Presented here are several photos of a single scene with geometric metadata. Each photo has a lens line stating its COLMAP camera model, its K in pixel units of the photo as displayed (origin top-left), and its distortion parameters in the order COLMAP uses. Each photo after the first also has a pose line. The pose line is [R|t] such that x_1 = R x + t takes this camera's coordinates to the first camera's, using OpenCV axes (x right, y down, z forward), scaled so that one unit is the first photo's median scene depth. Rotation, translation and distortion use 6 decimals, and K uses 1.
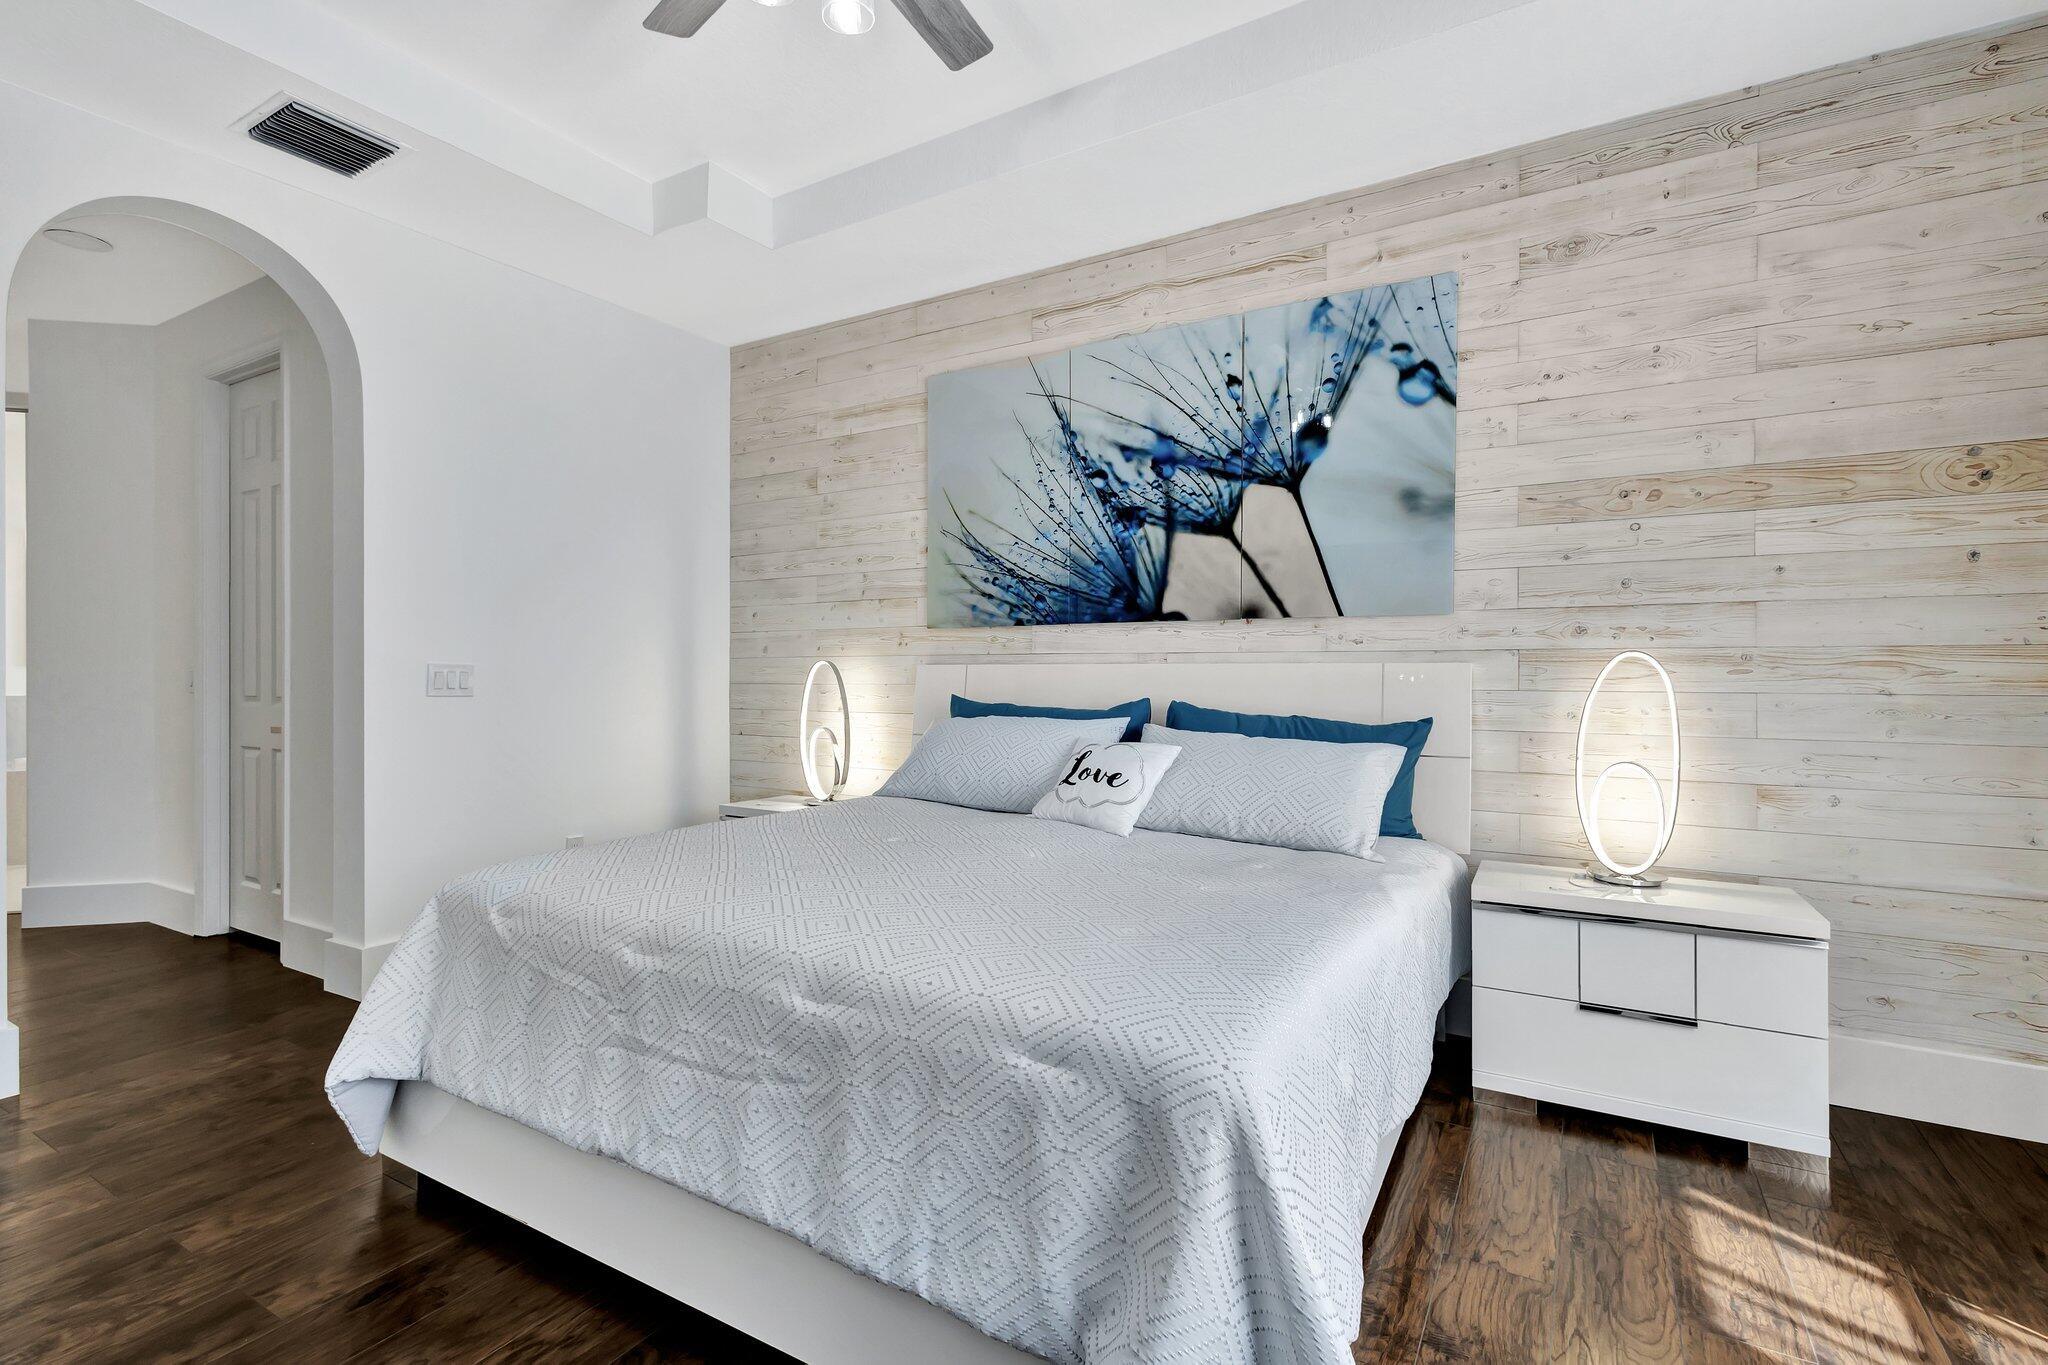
lens RADIAL K [[955.7, 0, 1033.7], [0, 955.7, 665.4], [0, 0, 1]] dist [0.021493, -0.002667]
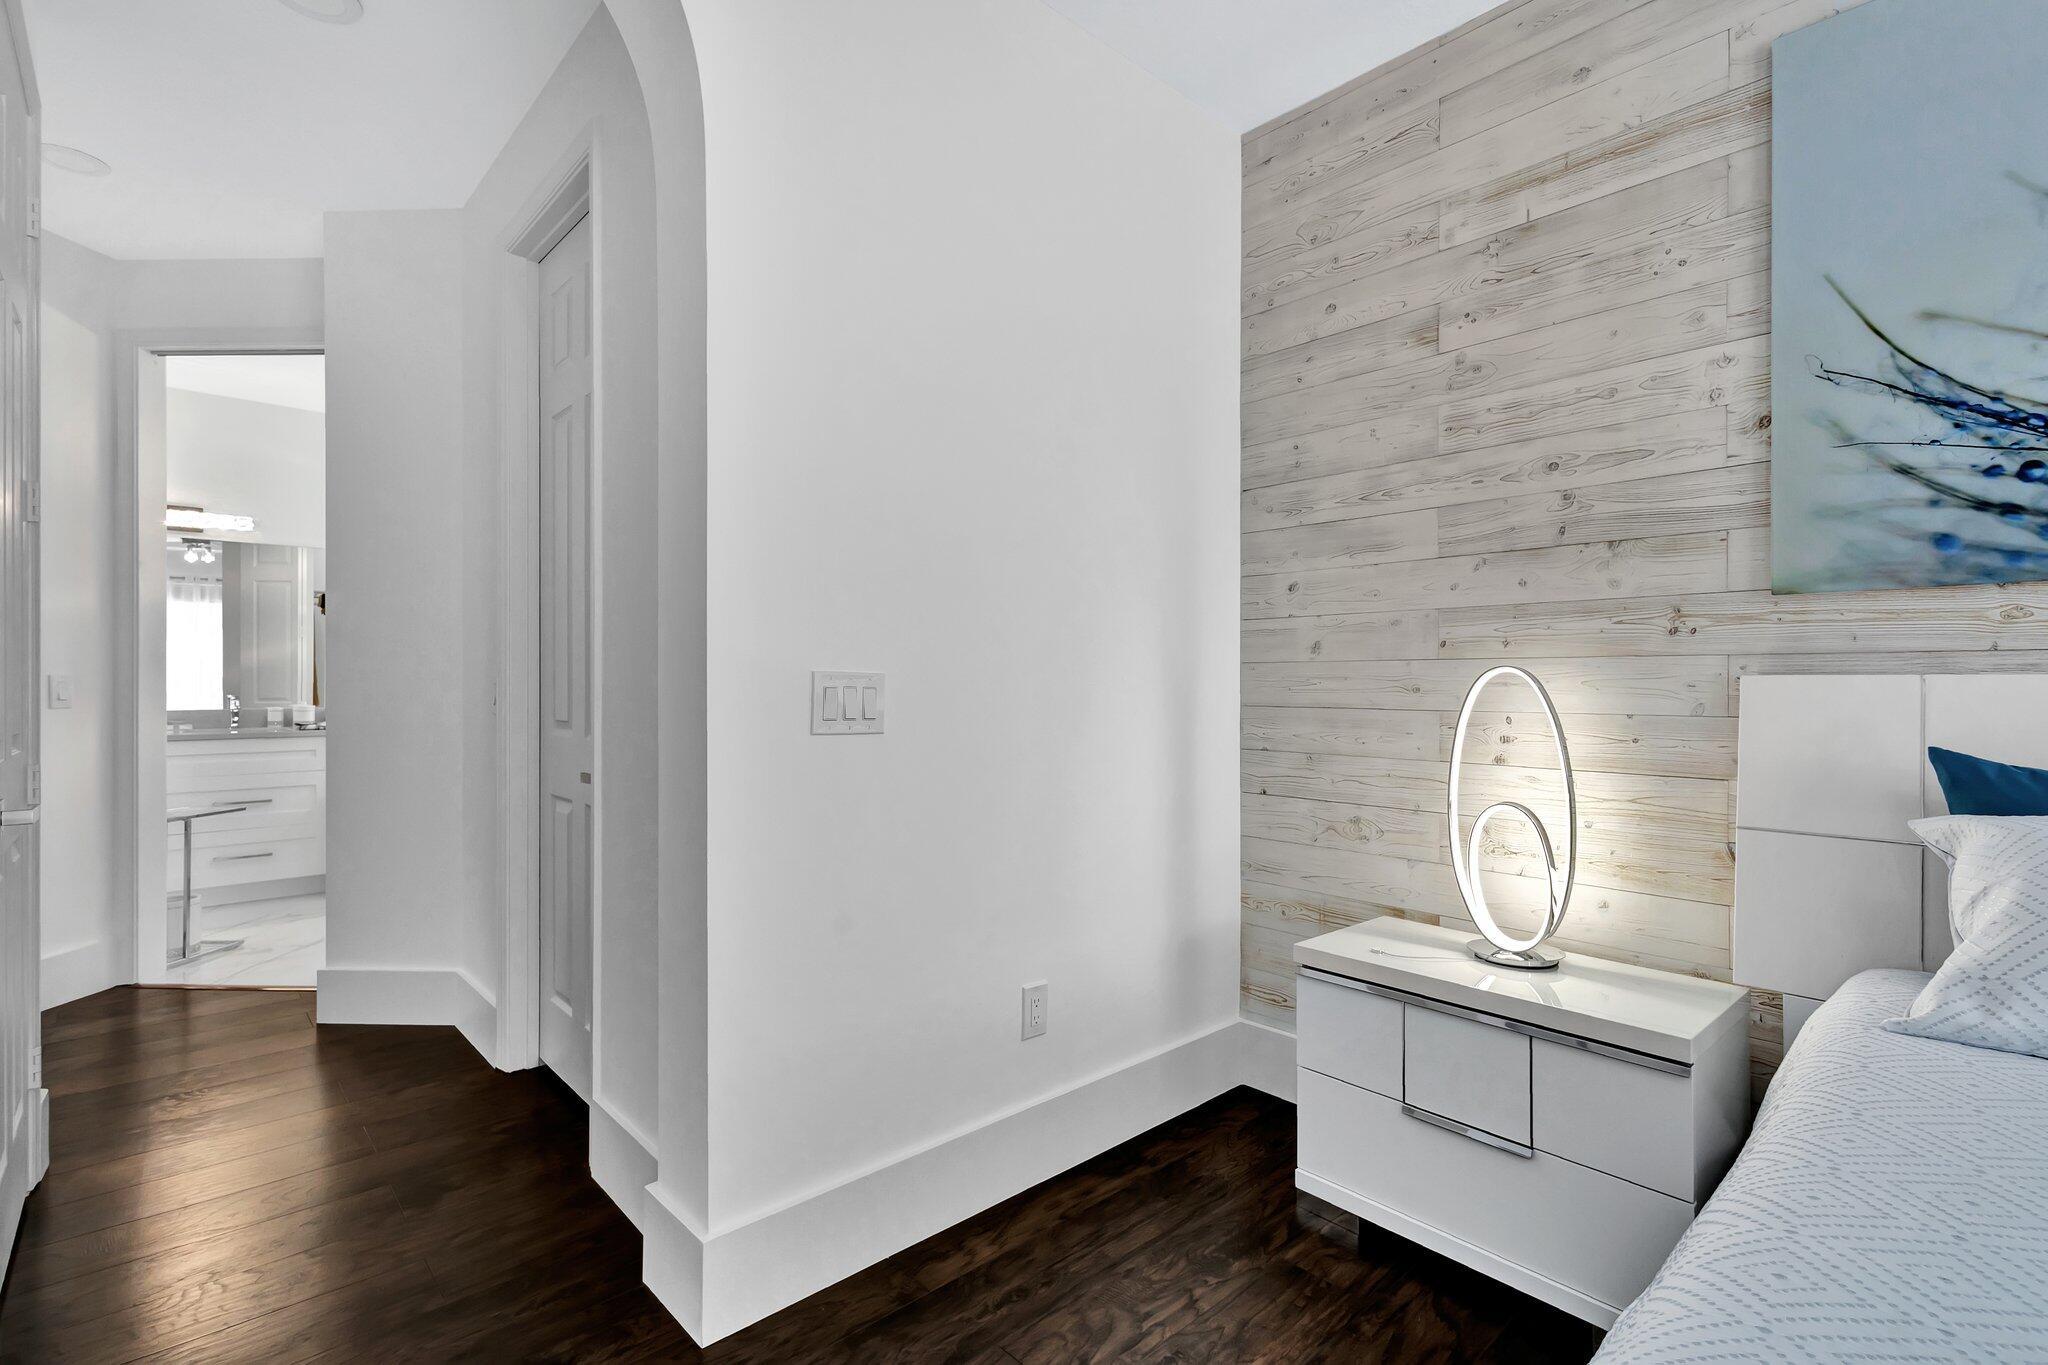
lens RADIAL K [[955.7, 0, 1034.5], [0, 955.7, 668.8], [0, 0, 1]] dist [0.021493, -0.002667]
pose [[0.960840, 0.000194, -0.277103, -0.328422], [-0.001896, 0.999981, -0.005874, -0.000322], [0.277096, 0.006170, 0.960822, 0.476770]]
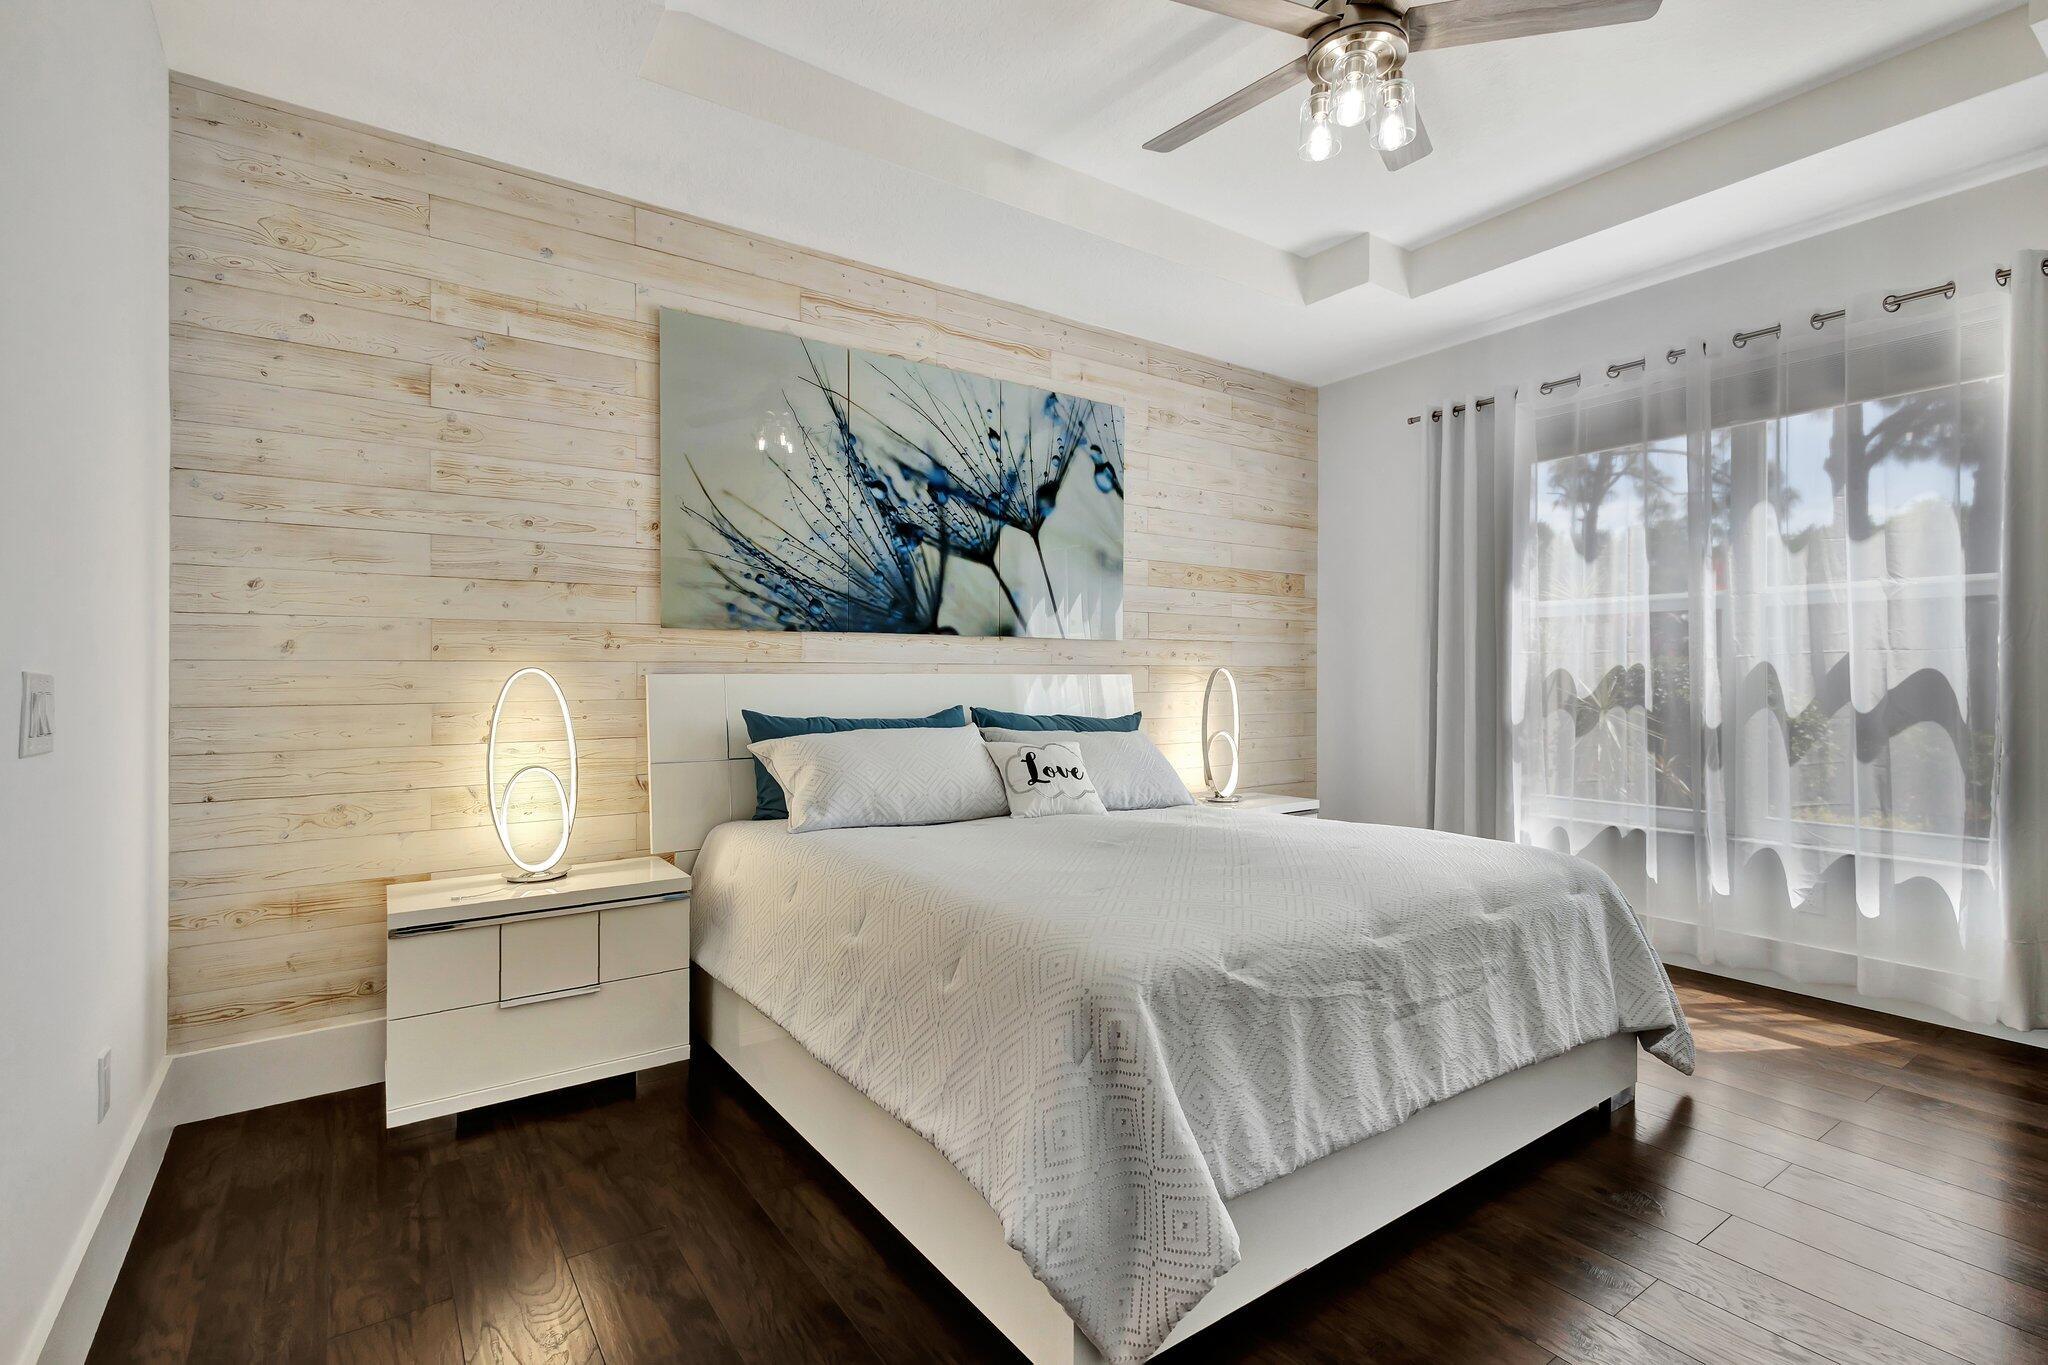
lens RADIAL K [[955.7, 0, 1011.2], [0, 955.7, 670.2], [0, 0, 1]] dist [0.021493, -0.002667]
pose [[0.404776, 0.007218, 0.914387, -0.733224], [-0.002151, 0.999974, -0.006941, 0.001004], [-0.914413, 0.000843, 0.404781, 0.431579]]
